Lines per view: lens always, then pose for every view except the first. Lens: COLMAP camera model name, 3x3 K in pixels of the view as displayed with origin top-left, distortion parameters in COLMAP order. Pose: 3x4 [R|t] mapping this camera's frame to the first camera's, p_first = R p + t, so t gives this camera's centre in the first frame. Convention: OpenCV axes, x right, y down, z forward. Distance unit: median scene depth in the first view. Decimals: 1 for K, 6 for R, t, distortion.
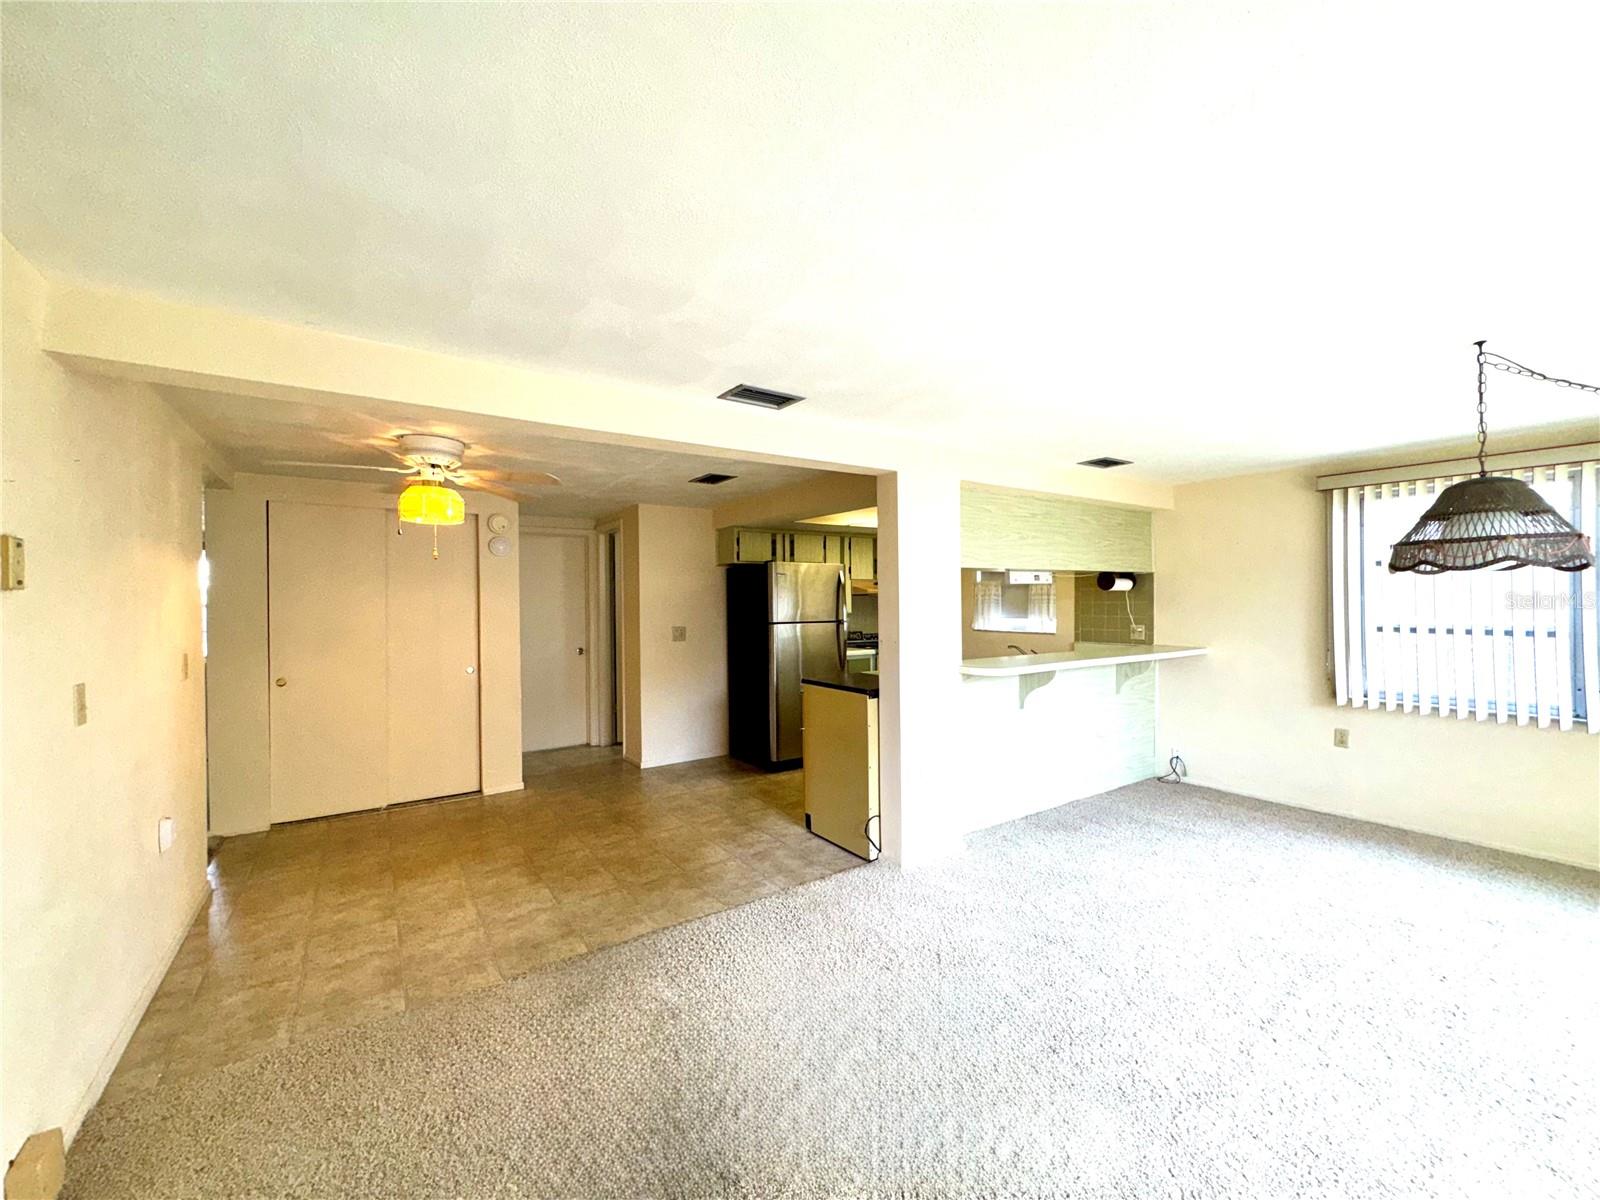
lens RADIAL K [[639.6, 0, 800.0], [0, 639.6, 600.0], [0, 0, 1]] dist [-0.001108, -0.000112]
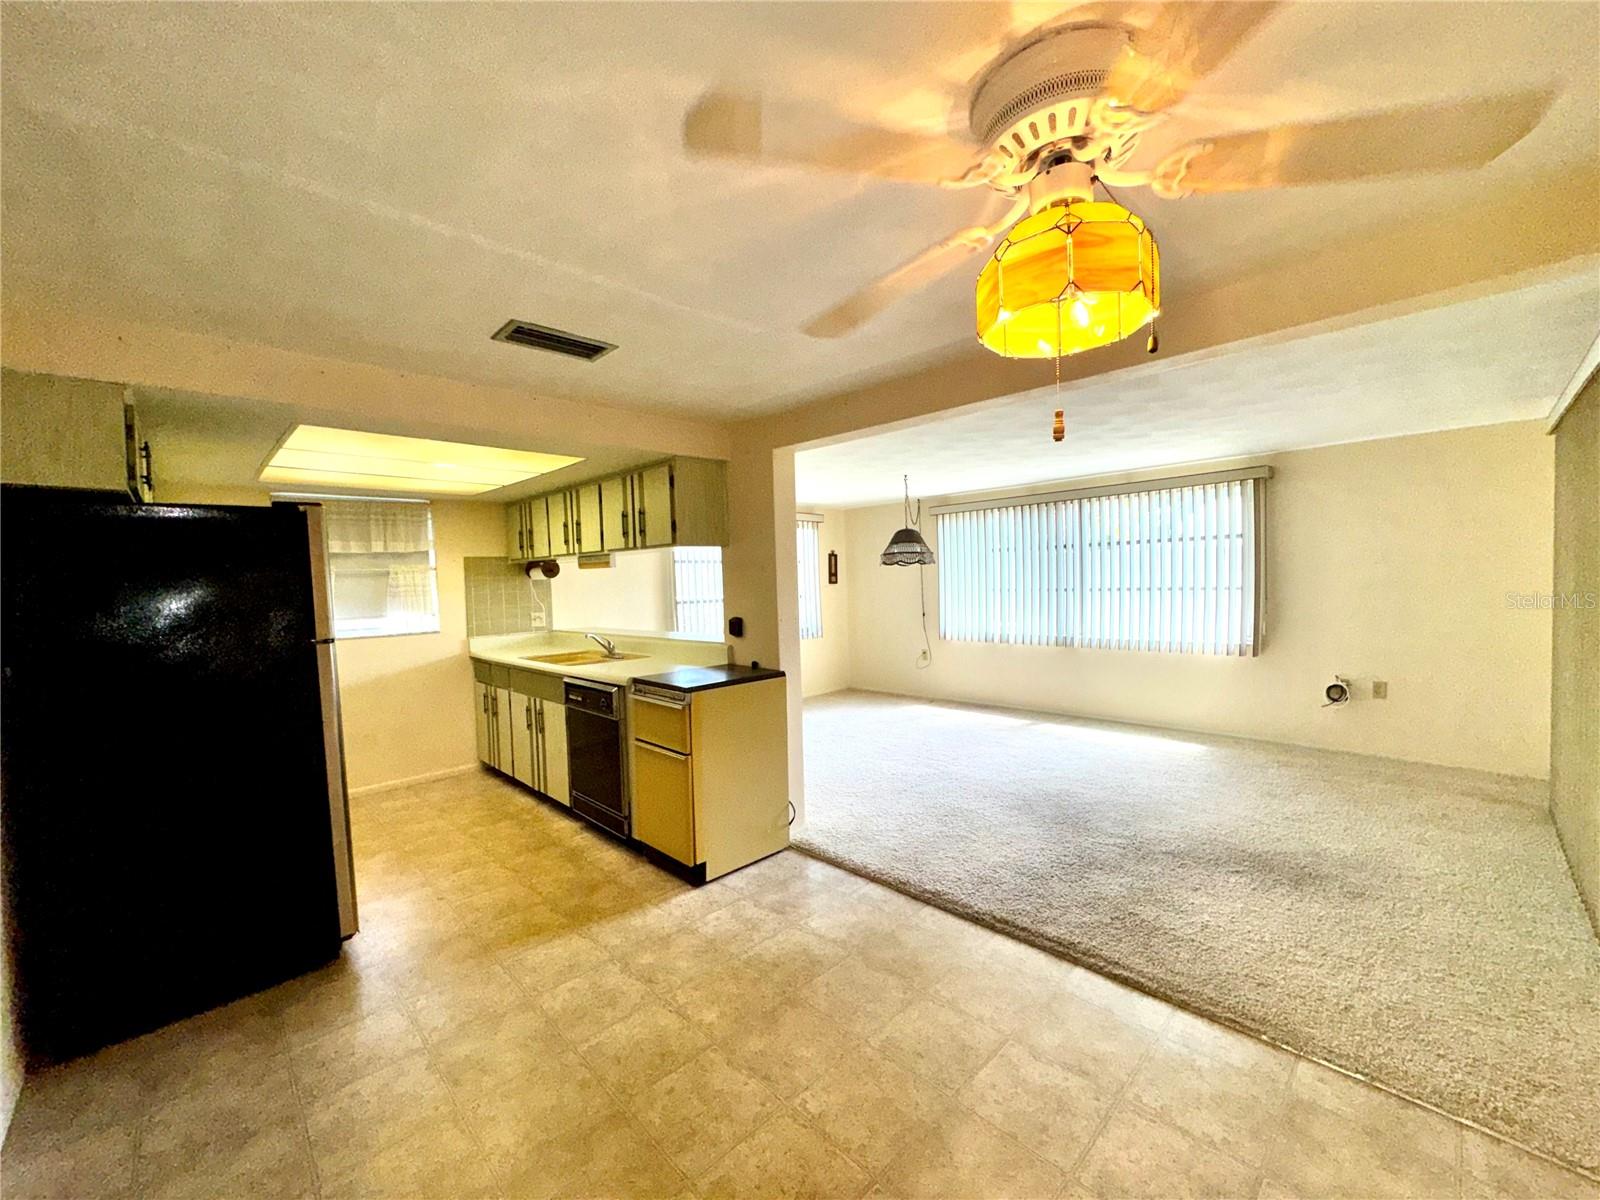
lens RADIAL K [[639.6, 0, 800.0], [0, 639.6, 600.0], [0, 0, 1]] dist [-0.001108, -0.000112]
pose [[-0.168119, -0.018961, 0.985584, -0.729518], [0.031649, 0.999196, 0.024621, 0.008430], [-0.985258, 0.035332, -0.167384, 0.978329]]
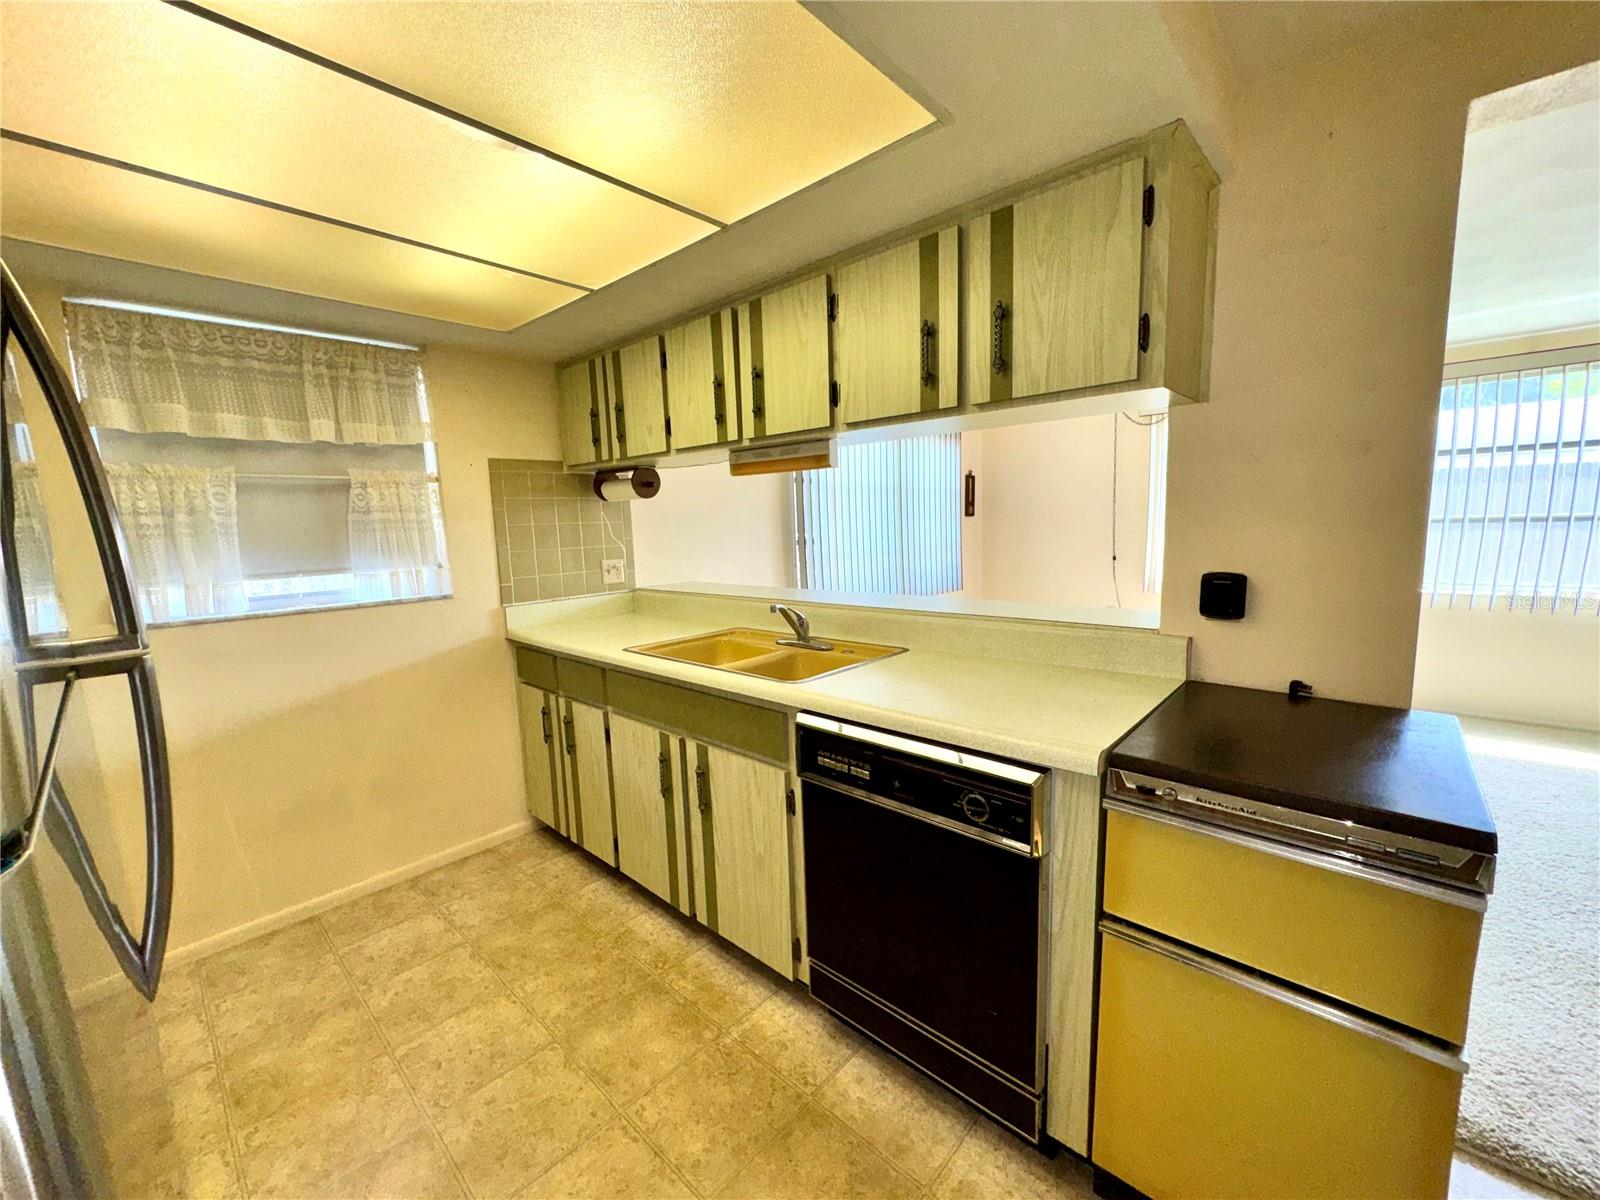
lens RADIAL K [[639.6, 0, 800.0], [0, 639.6, 600.0], [0, 0, 1]] dist [-0.001108, -0.000112]
pose [[-0.222033, -0.106993, 0.969151, -0.137659], [0.033723, 0.992524, 0.117299, 0.015425], [-0.974456, 0.058727, -0.216764, 1.245055]]
